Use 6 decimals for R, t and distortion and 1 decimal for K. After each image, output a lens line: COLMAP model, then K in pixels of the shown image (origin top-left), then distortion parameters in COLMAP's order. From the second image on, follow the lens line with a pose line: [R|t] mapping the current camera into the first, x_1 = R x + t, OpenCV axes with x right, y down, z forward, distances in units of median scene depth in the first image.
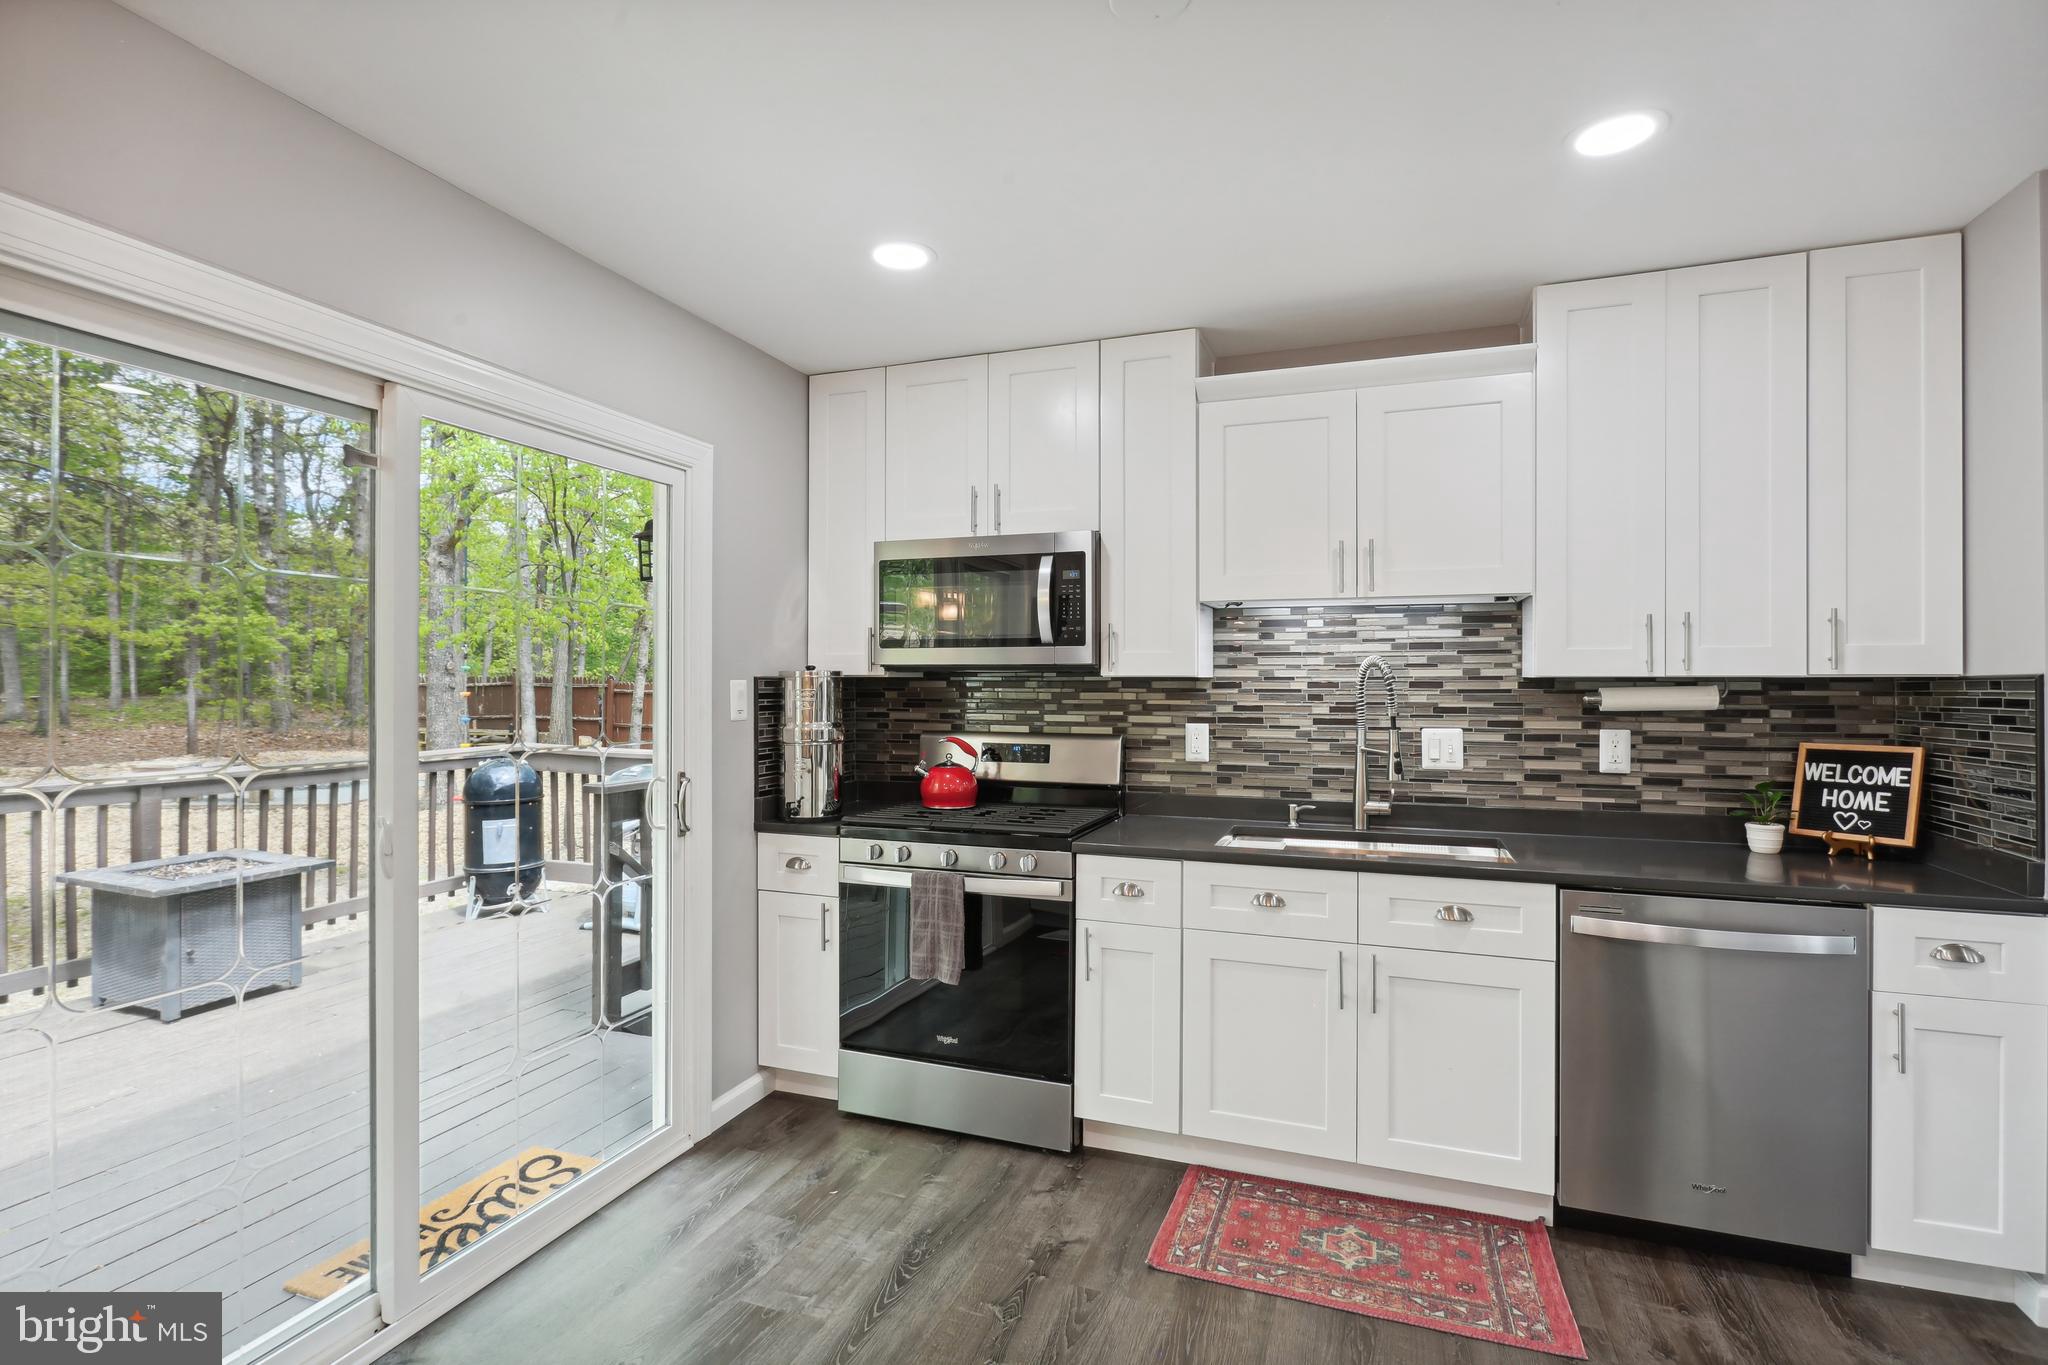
lens RADIAL K [[981.9, 0, 1016.6], [0, 981.9, 673.8], [0, 0, 1]] dist [0.002076, -0.001322]
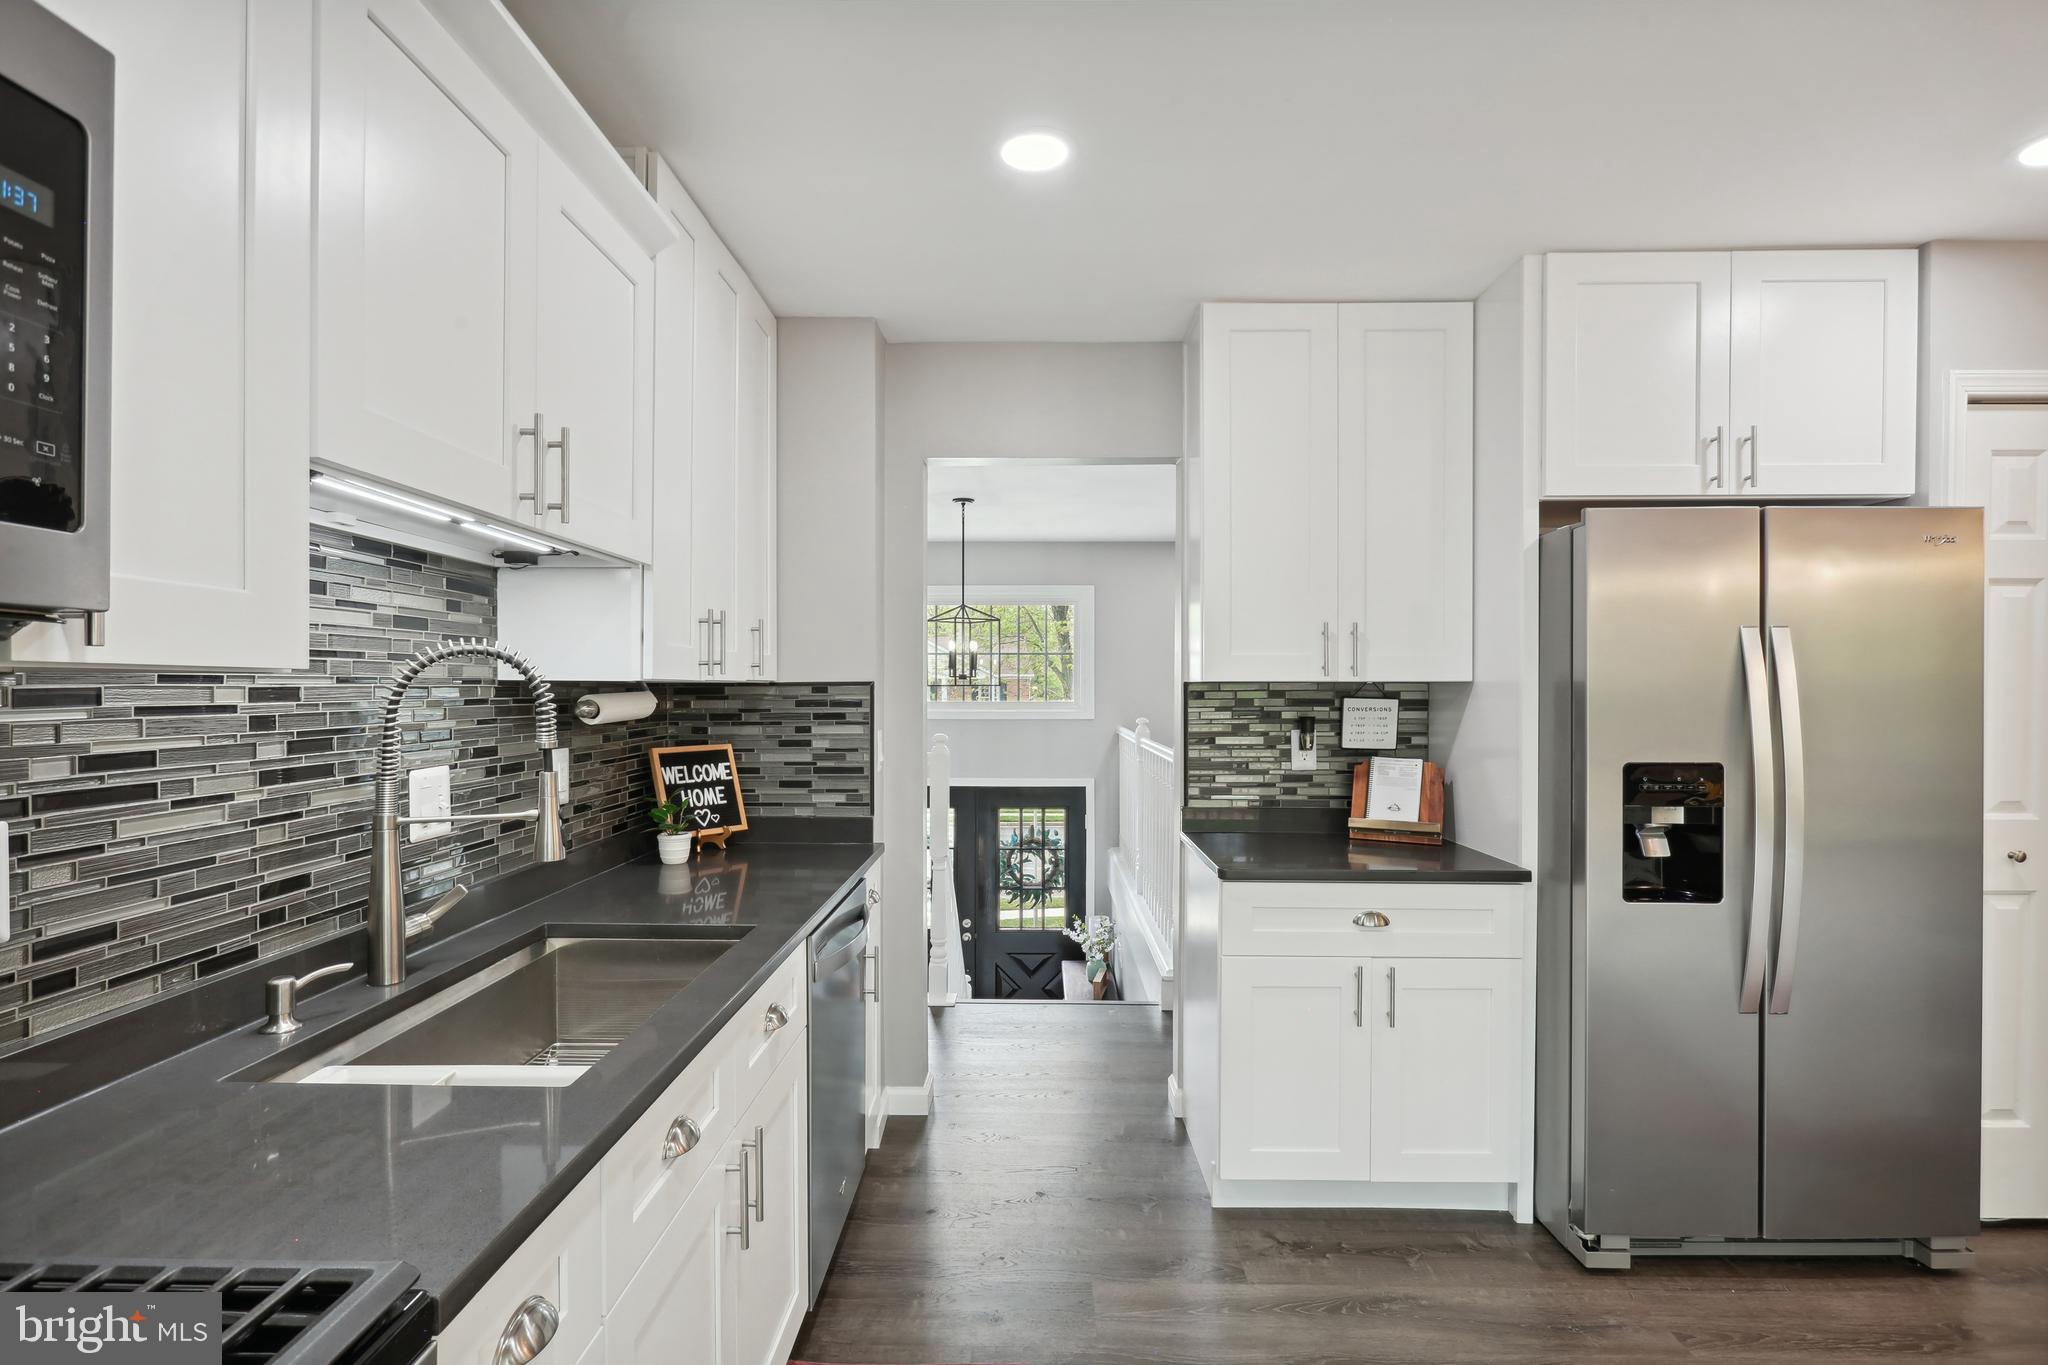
lens RADIAL K [[981.9, 0, 1021.7], [0, 981.9, 693.6], [0, 0, 1]] dist [0.002076, -0.001322]
pose [[-0.329769, -0.001179, 0.944061, -0.253005], [0.006977, 0.999969, 0.003687, 0.013634], [-0.944036, 0.007803, -0.329751, 0.968606]]
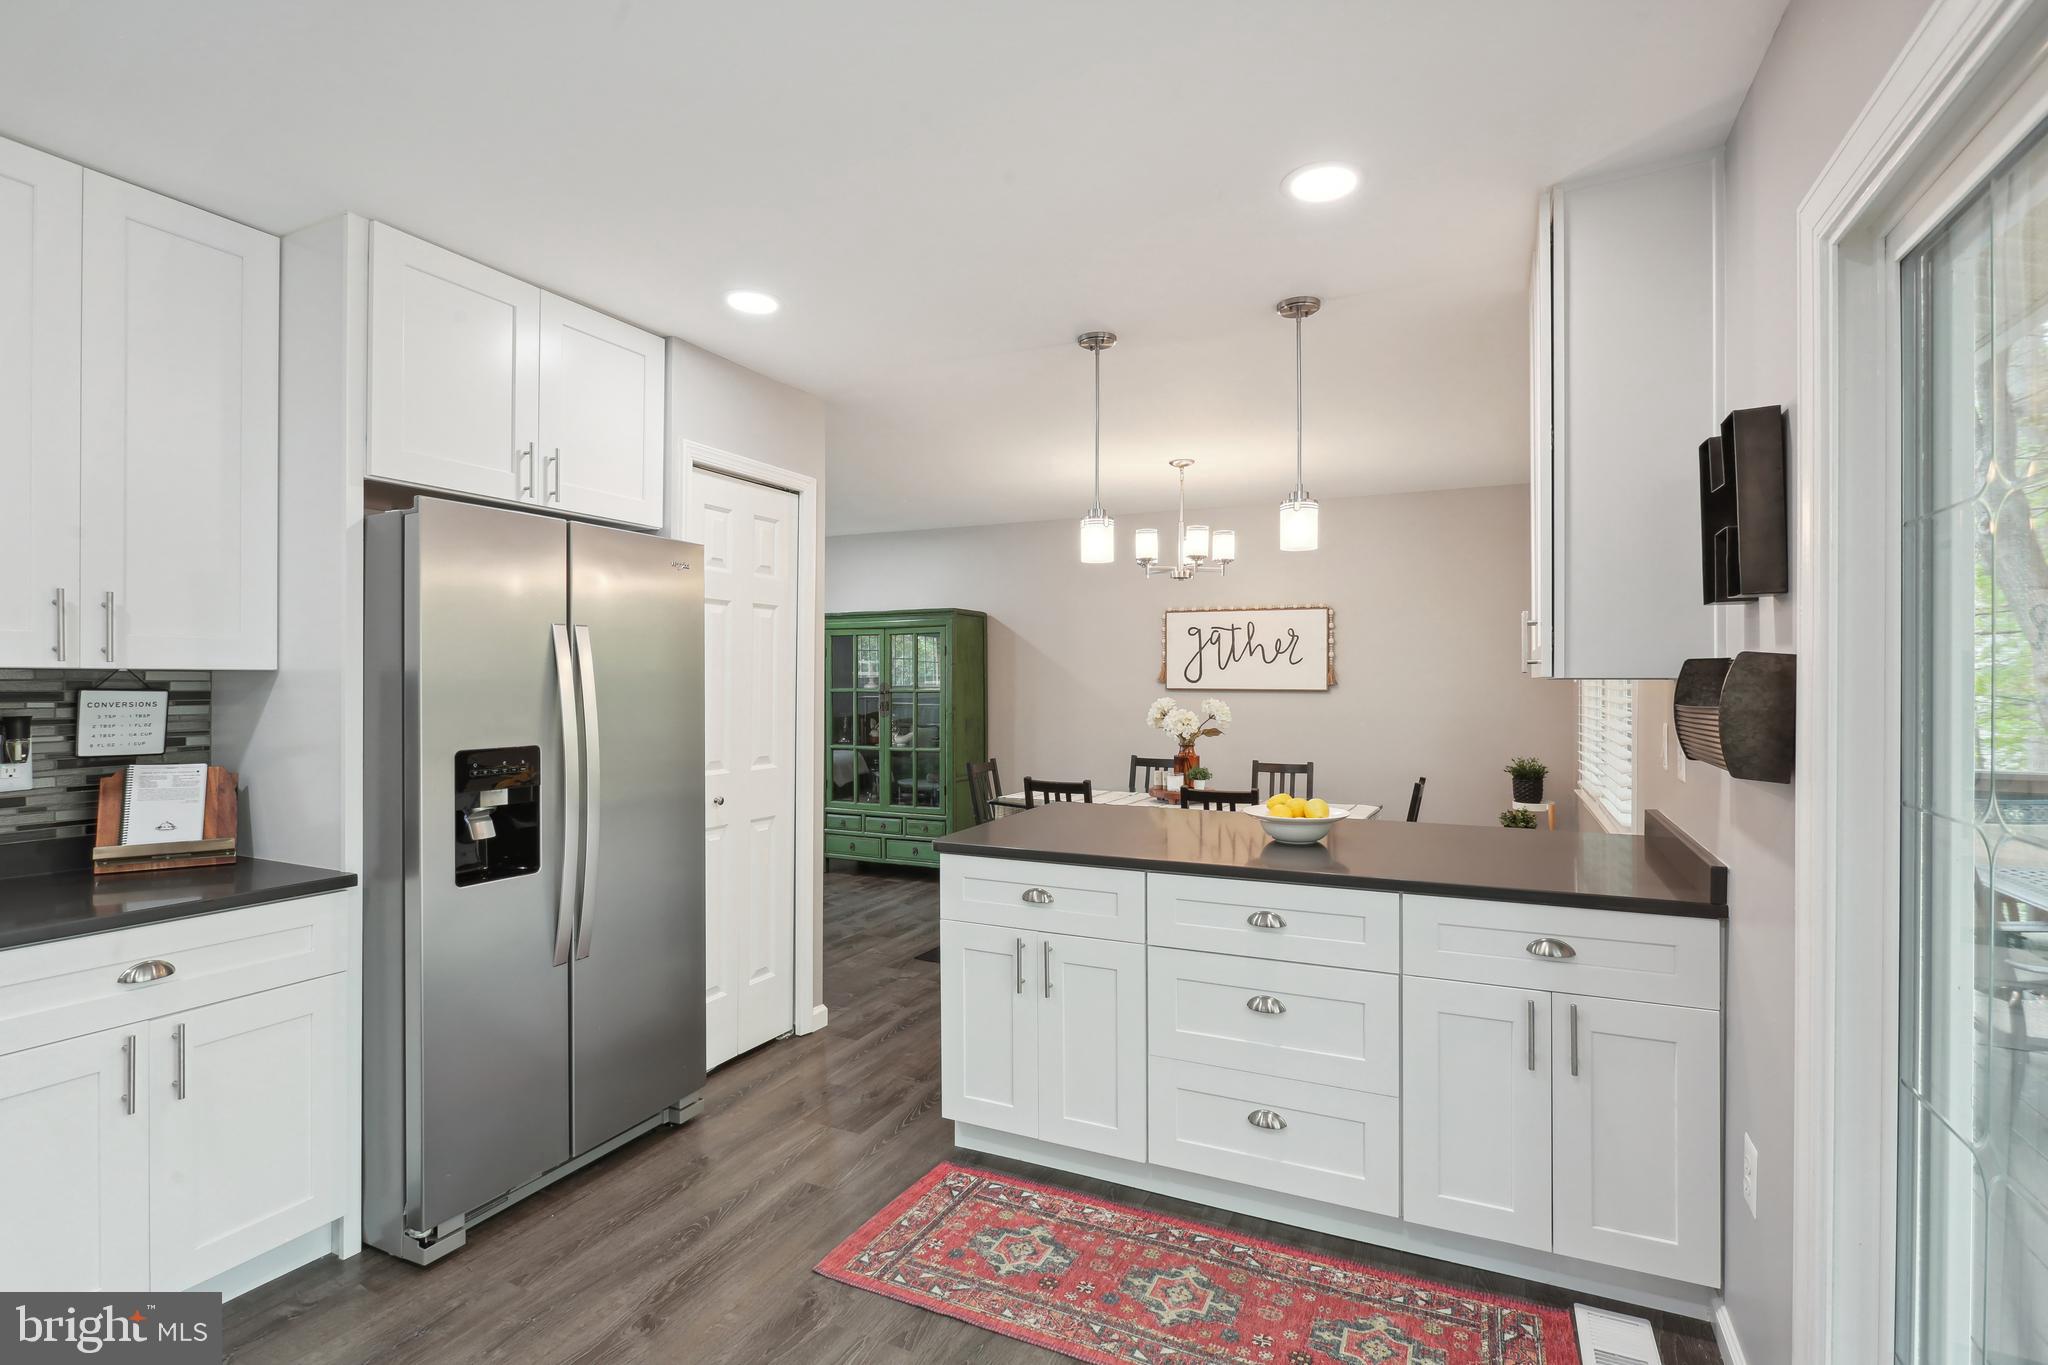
lens RADIAL K [[981.9, 0, 1021.5], [0, 981.9, 672.5], [0, 0, 1]] dist [0.002076, -0.001322]
pose [[-0.995183, 0.001497, 0.098027, -0.219332], [0.001388, 0.999998, -0.001178, 0.012748], [-0.098028, -0.001036, -0.995183, 0.999742]]
